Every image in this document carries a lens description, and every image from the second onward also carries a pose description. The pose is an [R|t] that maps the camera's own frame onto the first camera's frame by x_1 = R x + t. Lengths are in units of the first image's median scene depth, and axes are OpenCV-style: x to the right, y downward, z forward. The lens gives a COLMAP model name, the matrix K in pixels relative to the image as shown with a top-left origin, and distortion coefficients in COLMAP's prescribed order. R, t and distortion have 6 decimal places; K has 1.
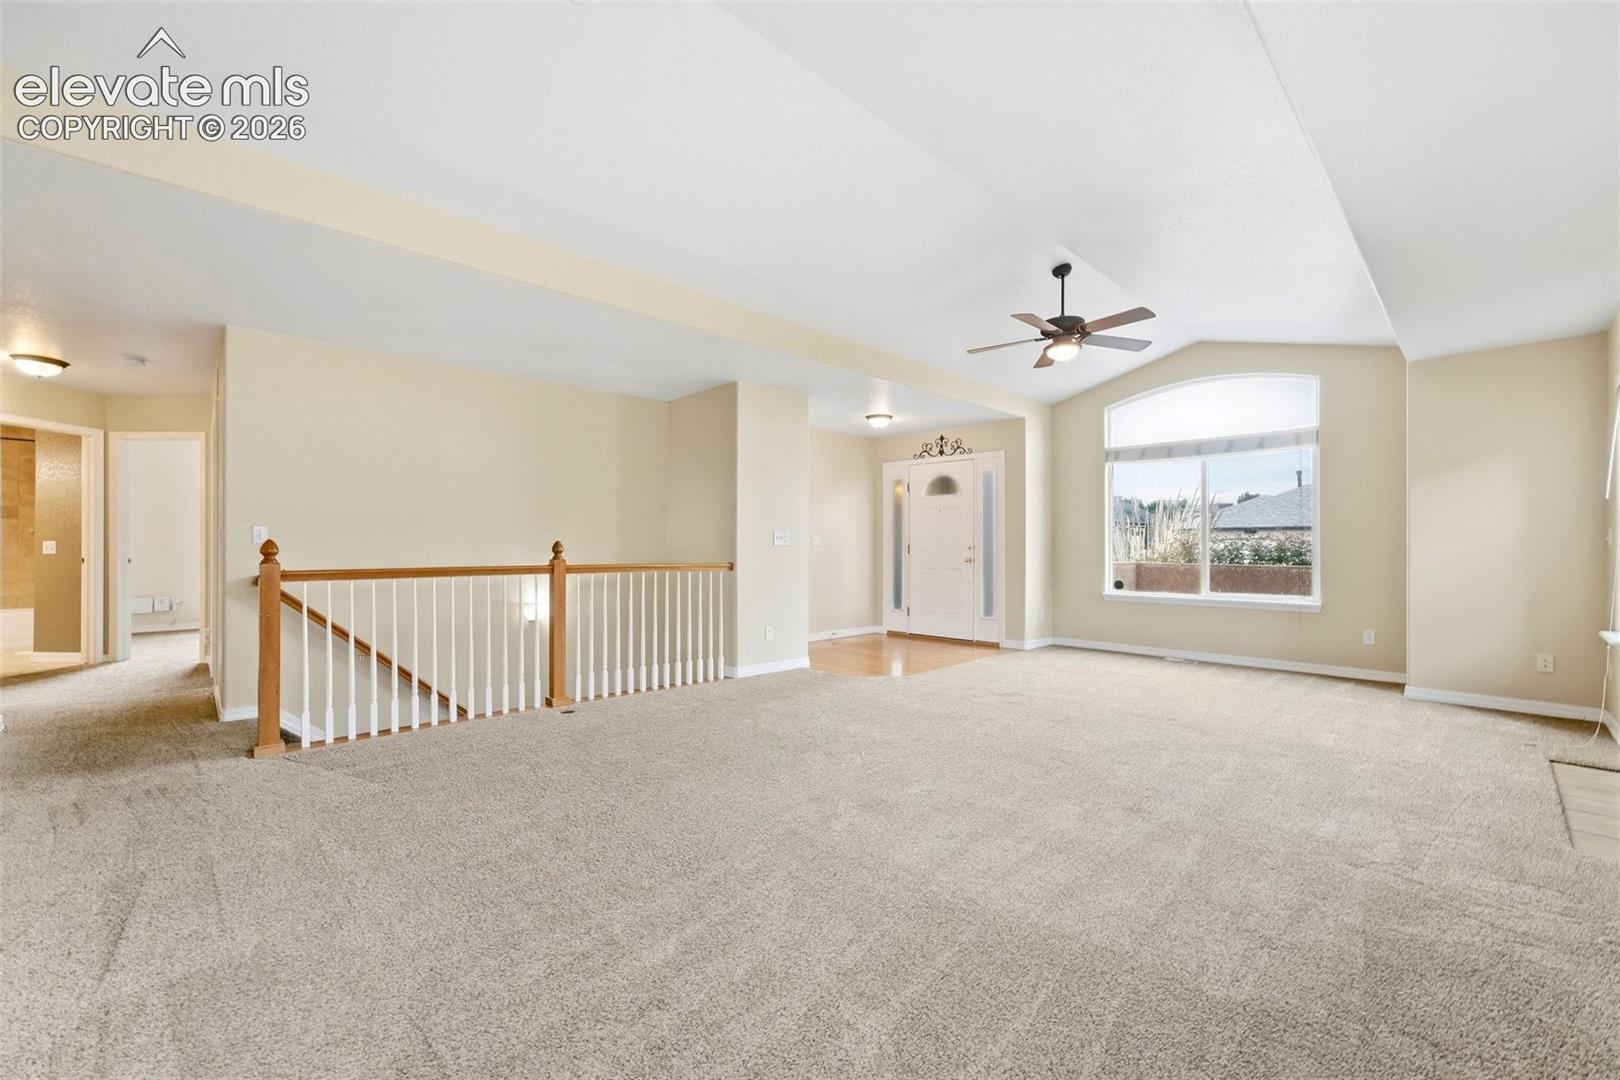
lens RADIAL K [[662.7, 0, 810.0], [0, 662.7, 540.0], [0, 0, 1]] dist [-0.014033, 0.010607]
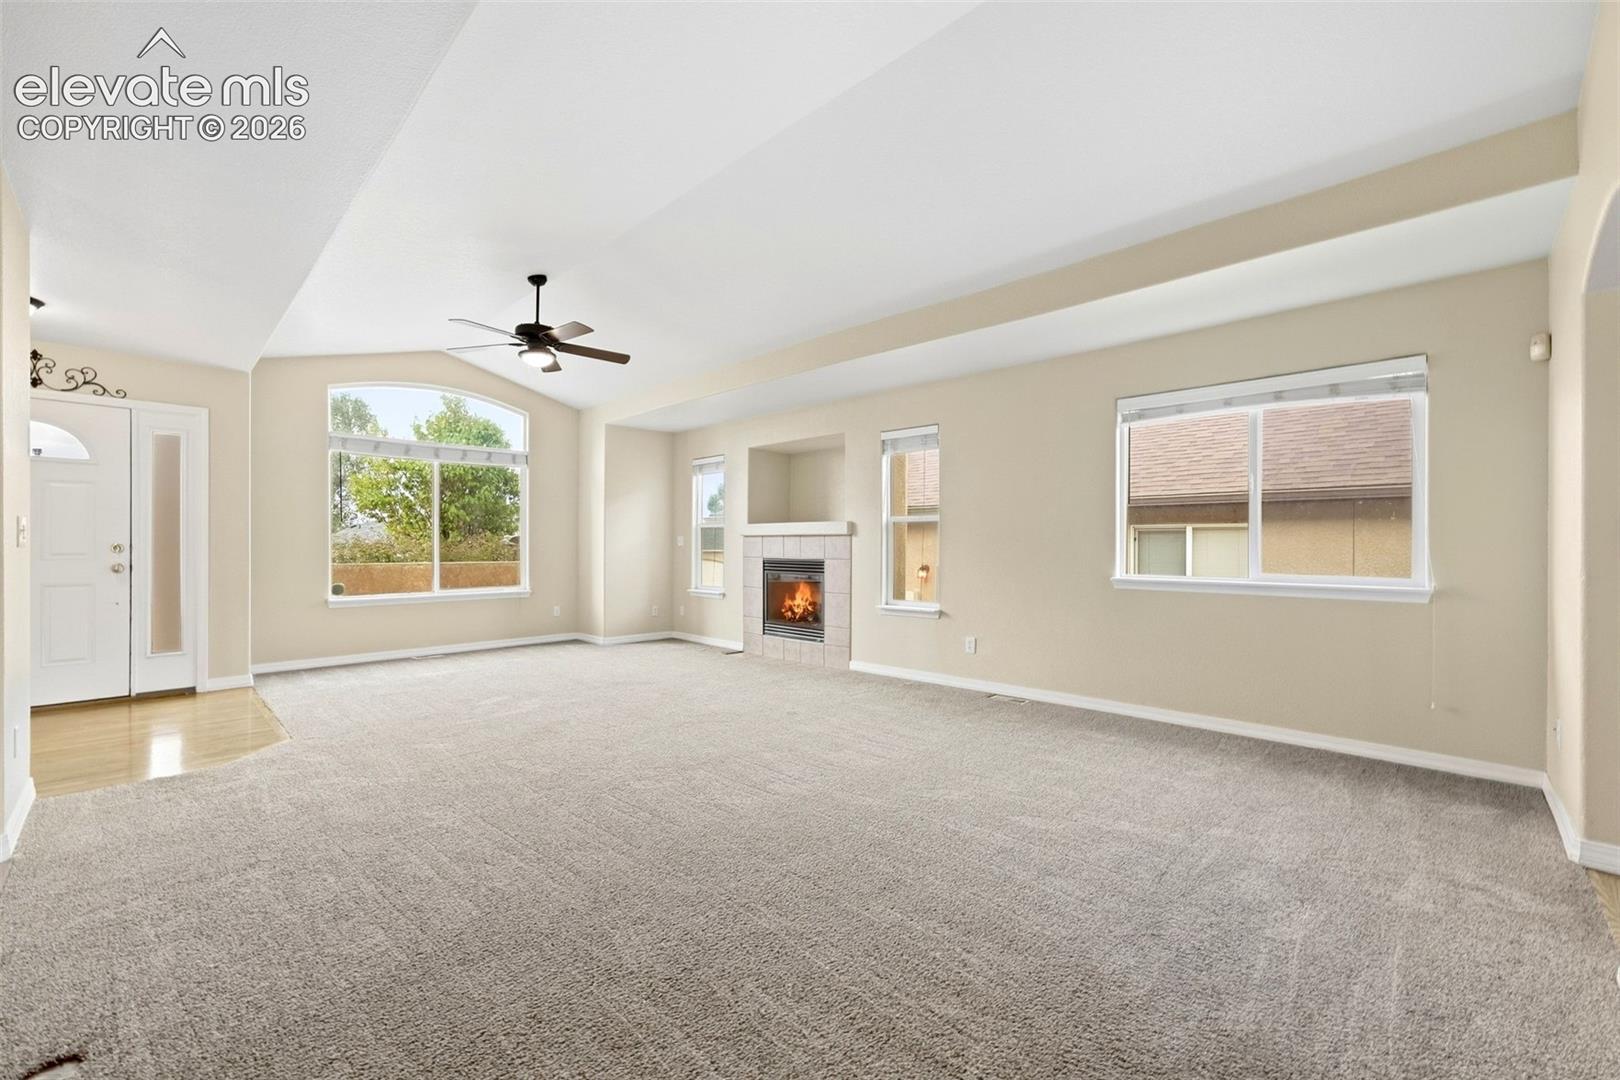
lens RADIAL K [[662.7, 0, 810.0], [0, 662.7, 540.0], [0, 0, 1]] dist [-0.014033, 0.010607]
pose [[-0.030181, 0.006731, 0.999522, -0.435449], [-0.009685, 0.999928, -0.007026, 0.001653], [-0.999498, -0.009893, -0.030114, 0.396575]]
